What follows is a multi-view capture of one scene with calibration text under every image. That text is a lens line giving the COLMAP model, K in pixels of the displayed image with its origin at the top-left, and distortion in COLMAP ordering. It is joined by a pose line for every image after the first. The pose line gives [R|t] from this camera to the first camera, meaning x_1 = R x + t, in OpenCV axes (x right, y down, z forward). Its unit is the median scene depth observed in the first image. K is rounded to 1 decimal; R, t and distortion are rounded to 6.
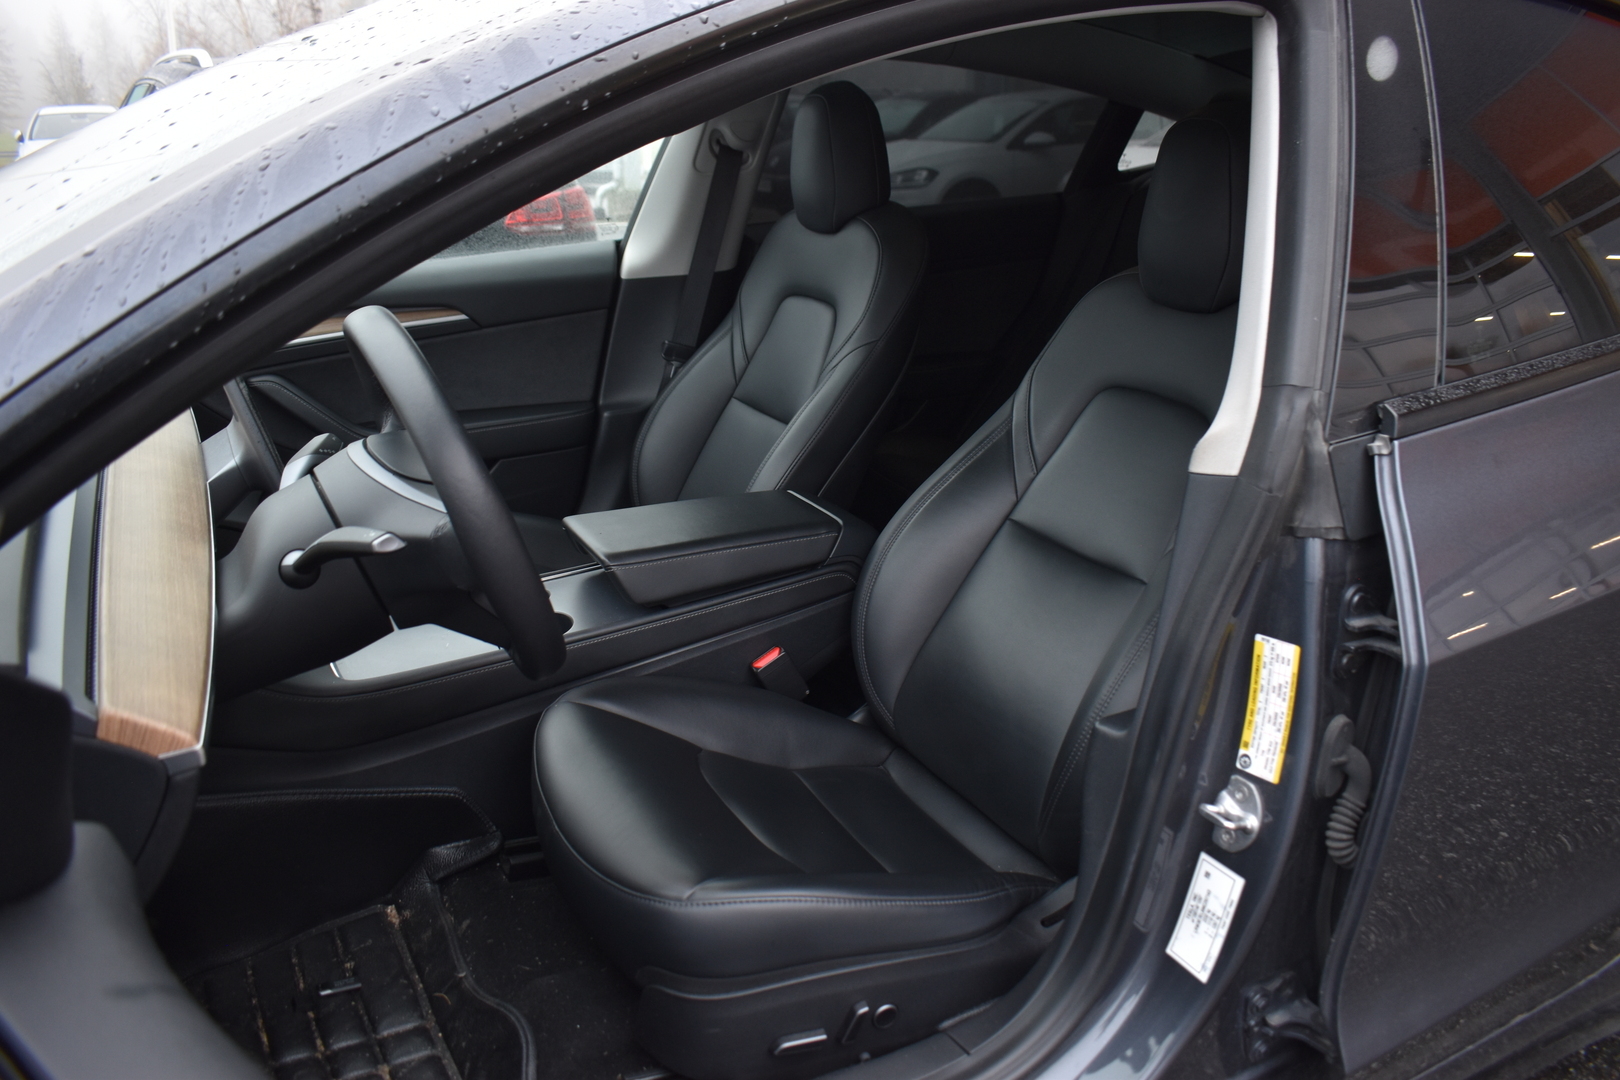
lens RADIAL K [[1335.0, 0, 810.9], [0, 1335.0, 539.4], [0, 0, 1]] dist [-0.064311, 0.004538]
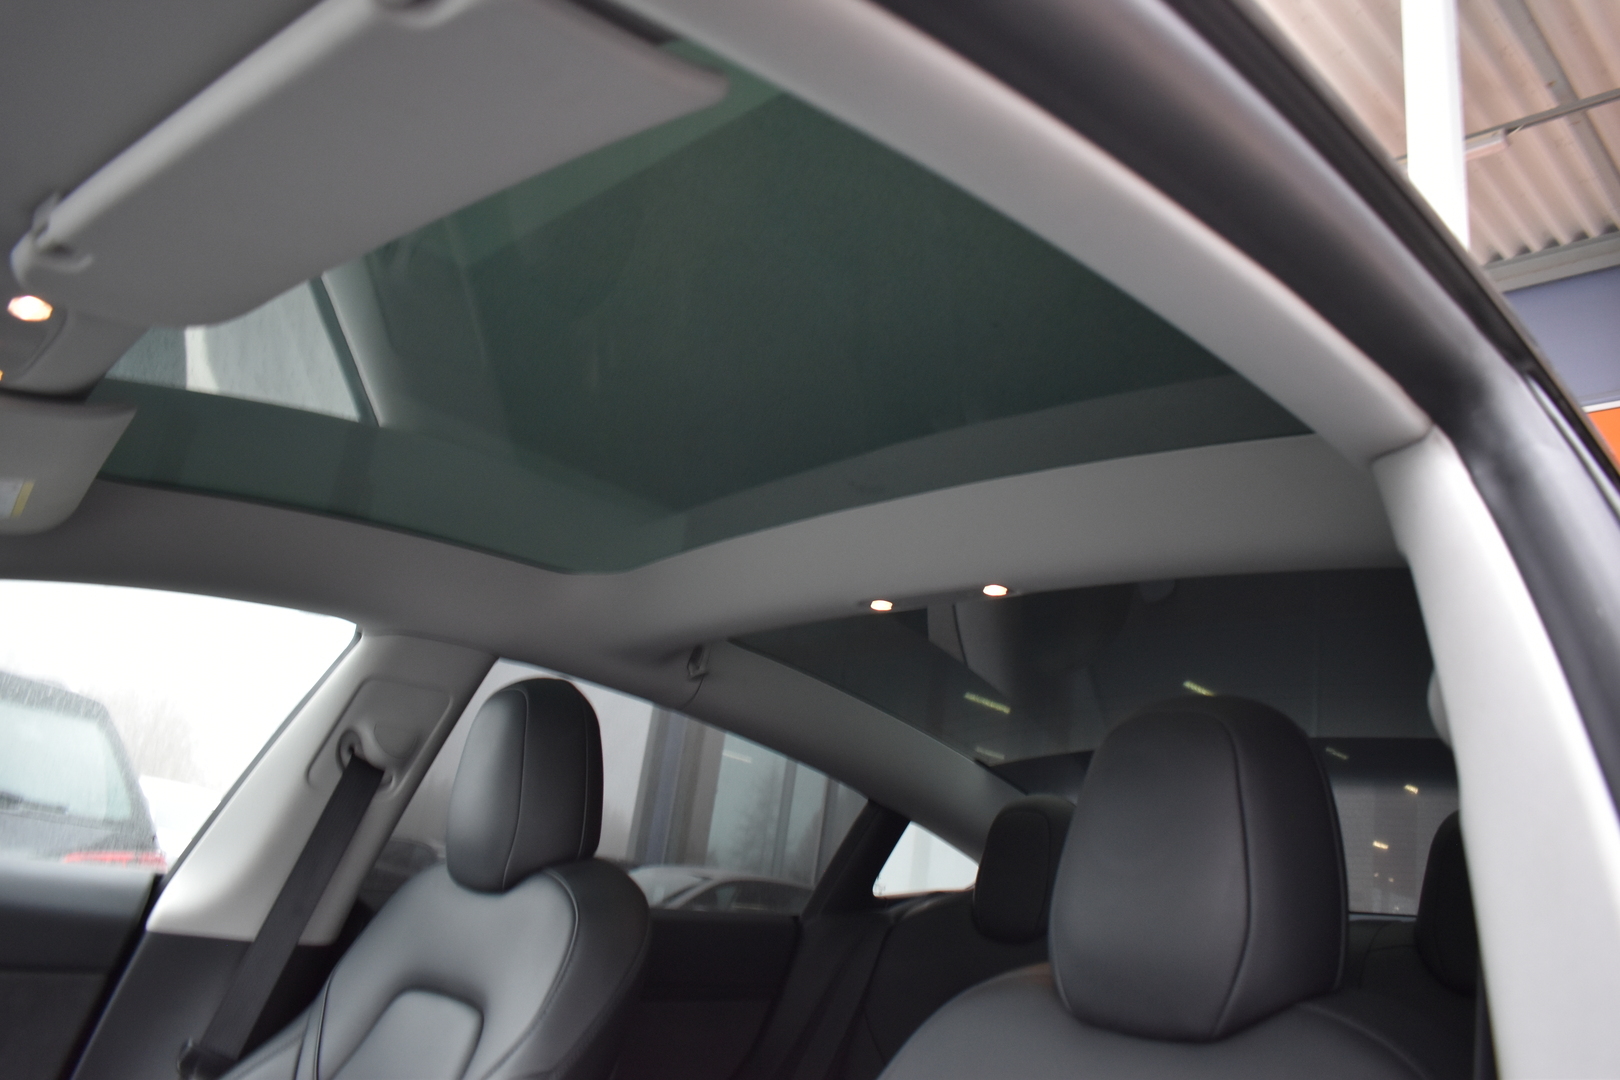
lens RADIAL K [[1335.0, 0, 804.2], [0, 1335.0, 538.4], [0, 0, 1]] dist [-0.064311, 0.004538]
pose [[0.951778, 0.206053, 0.227291, -0.023963], [-0.037105, 0.812750, -0.581429, 0.002548], [-0.304536, 0.544958, 0.781204, 0.320285]]
